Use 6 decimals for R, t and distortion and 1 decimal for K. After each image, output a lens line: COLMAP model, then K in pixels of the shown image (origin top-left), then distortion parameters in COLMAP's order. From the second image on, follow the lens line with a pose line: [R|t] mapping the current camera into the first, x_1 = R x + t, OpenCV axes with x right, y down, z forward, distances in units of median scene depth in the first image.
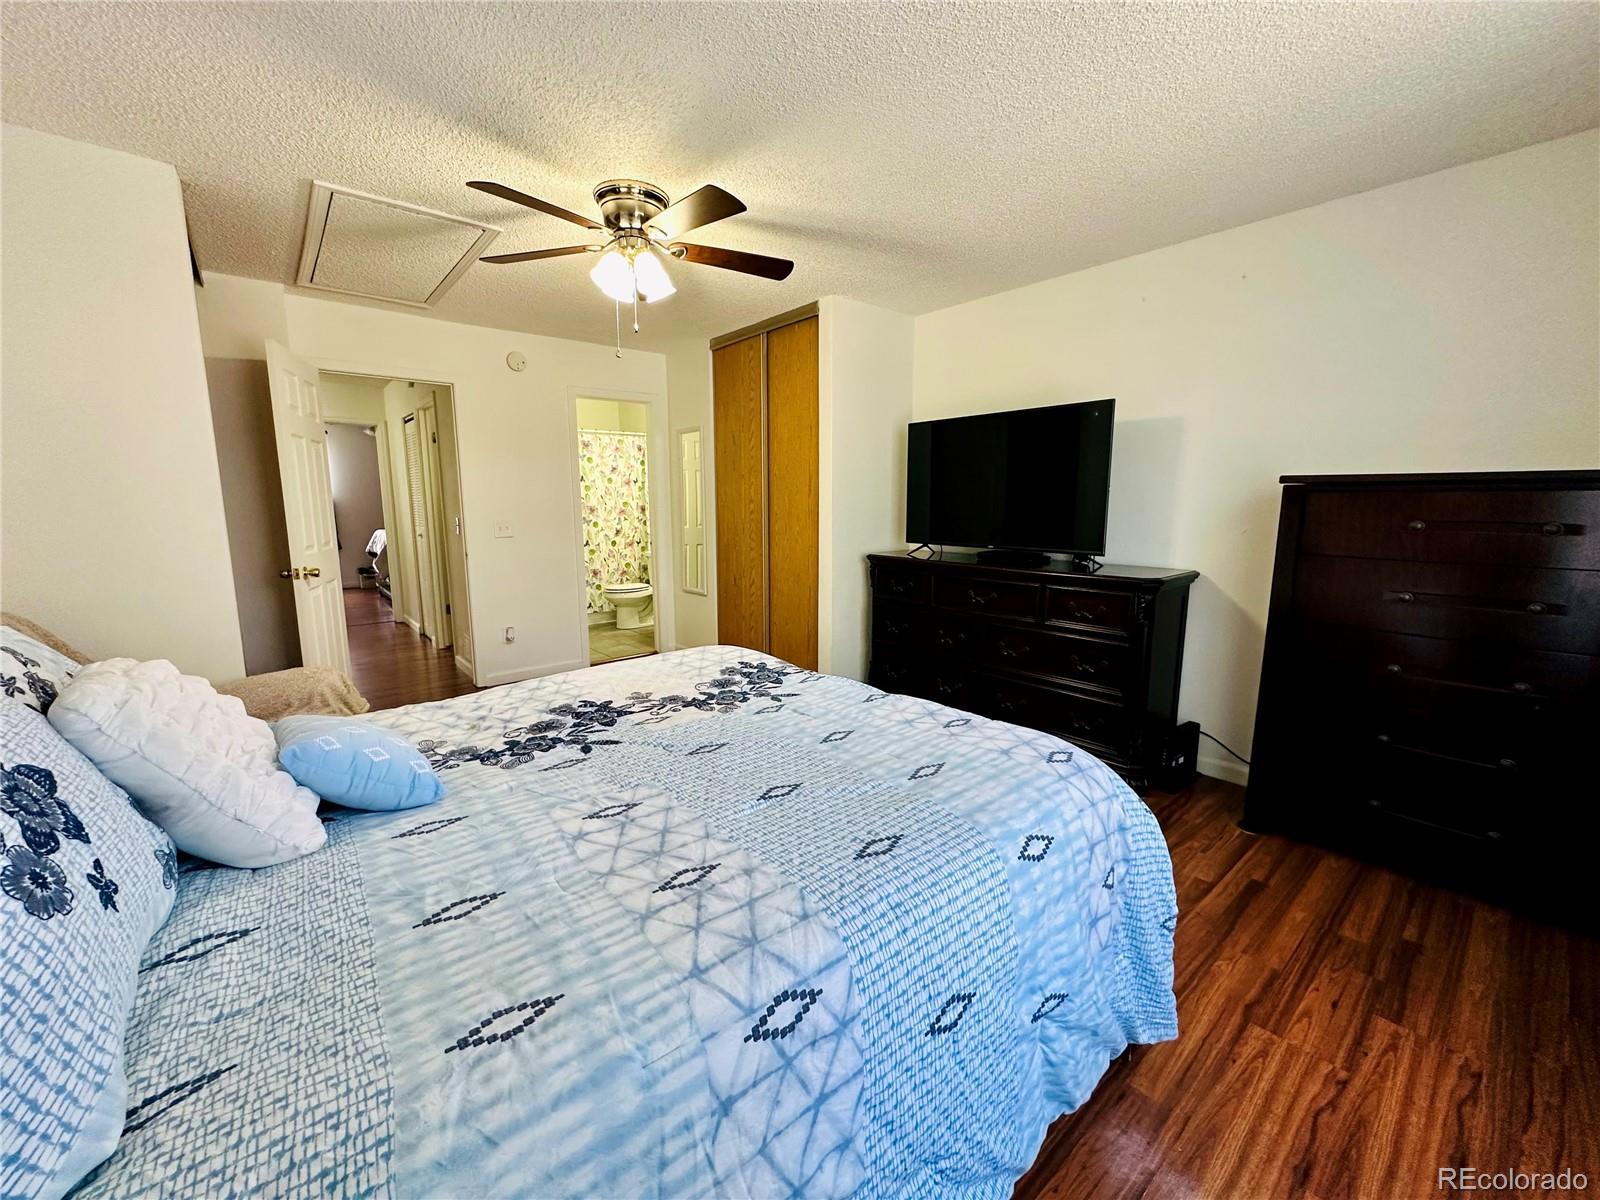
lens RADIAL K [[637.9, 0, 799.4], [0, 637.9, 602.3], [0, 0, 1]] dist [-0.006588, 0.001792]
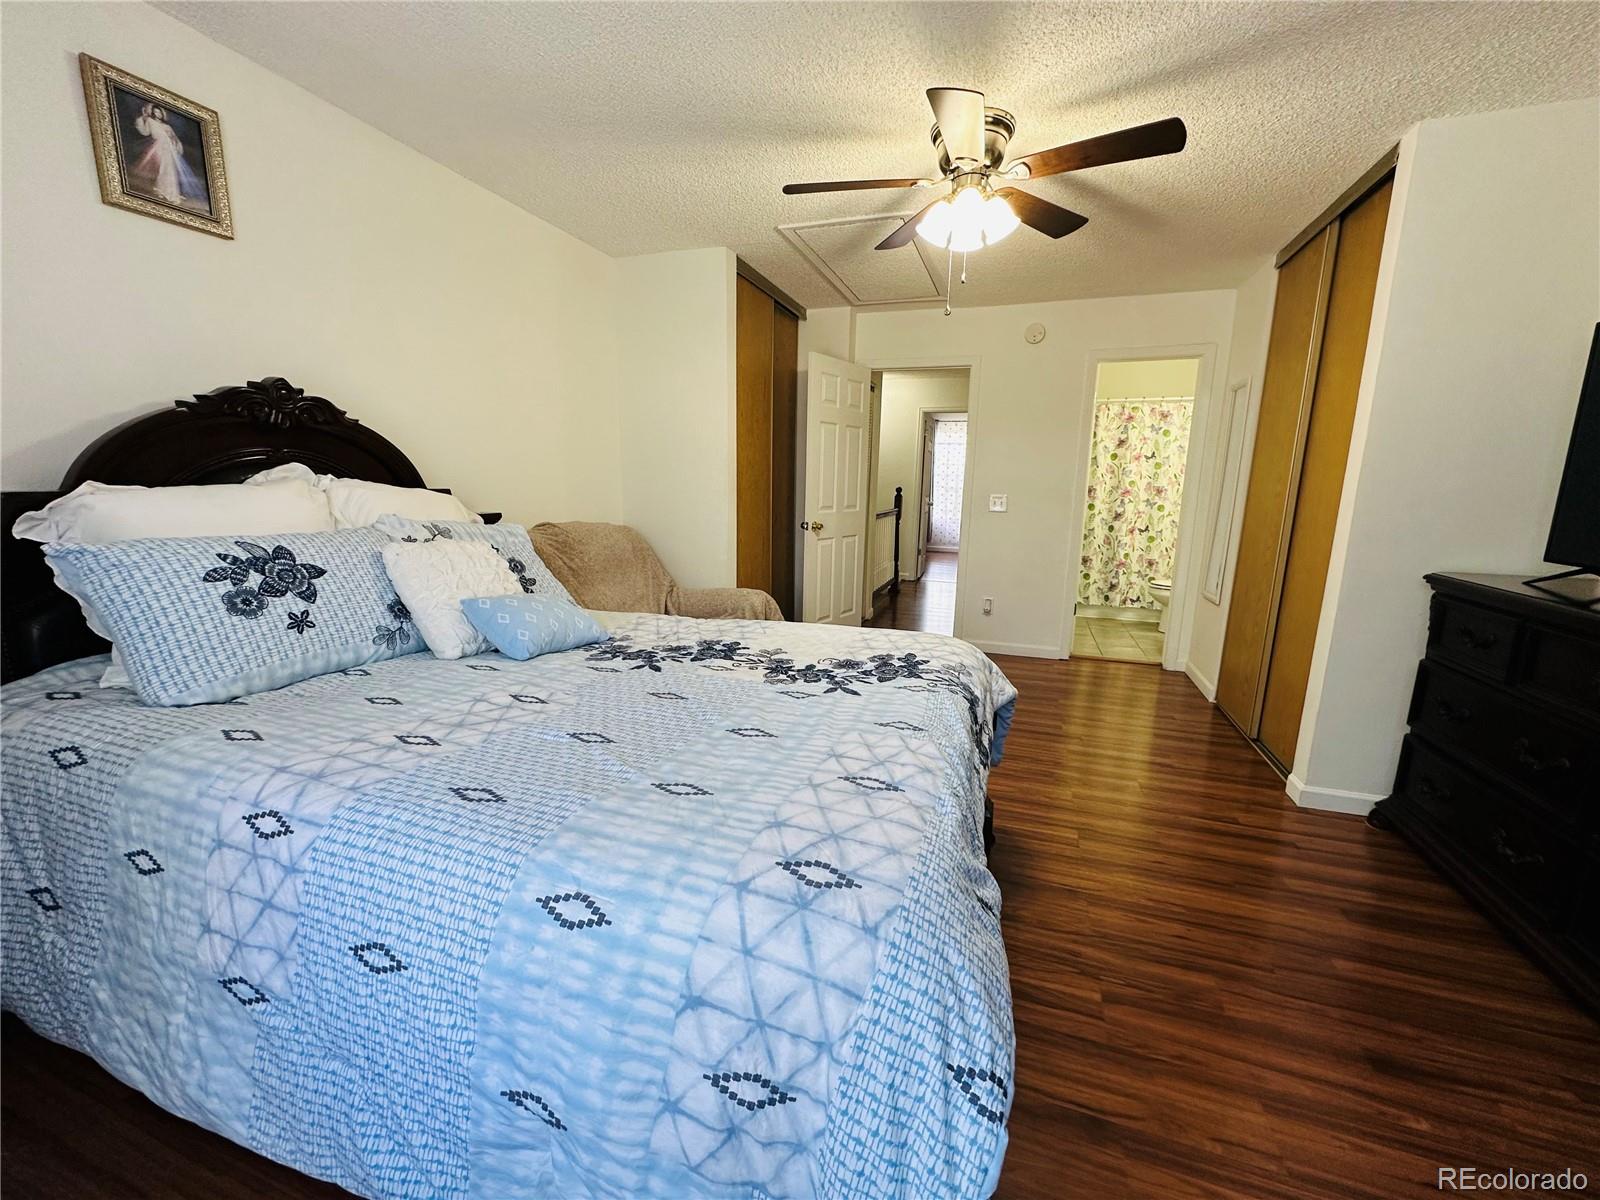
lens RADIAL K [[637.9, 0, 795.4], [0, 637.9, 601.0], [0, 0, 1]] dist [-0.006588, 0.001792]
pose [[0.509958, 0.172130, -0.842801, 0.675864], [-0.153733, 0.982238, 0.107588, -0.055748], [0.846351, 0.074701, 0.527362, 0.508460]]
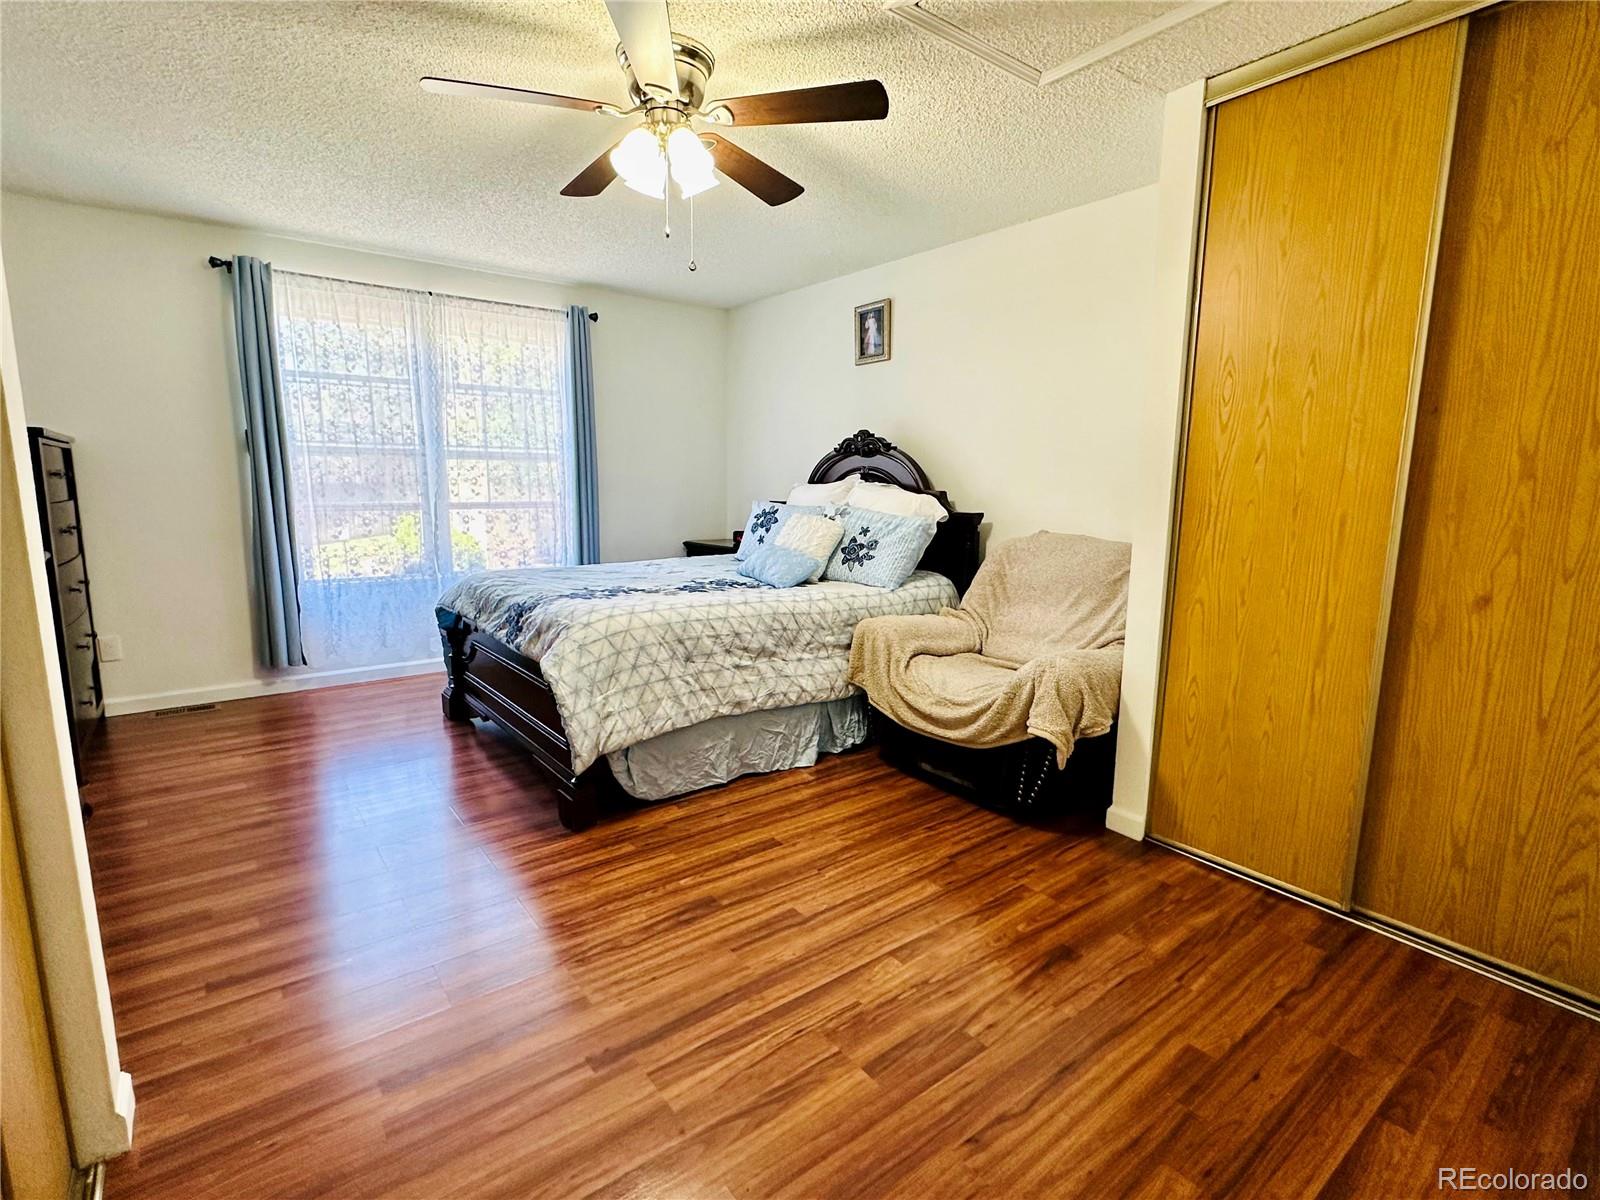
lens RADIAL K [[769.6, 0, 797.7], [0, 769.6, 602.9], [0, 0, 1]] dist [-0.002847, -0.001358]
pose [[-0.999198, -0.018764, 0.035383, -0.655843], [-0.006721, 0.949492, 0.313721, -0.432751], [-0.039483, 0.313231, -0.948856, 2.907126]]
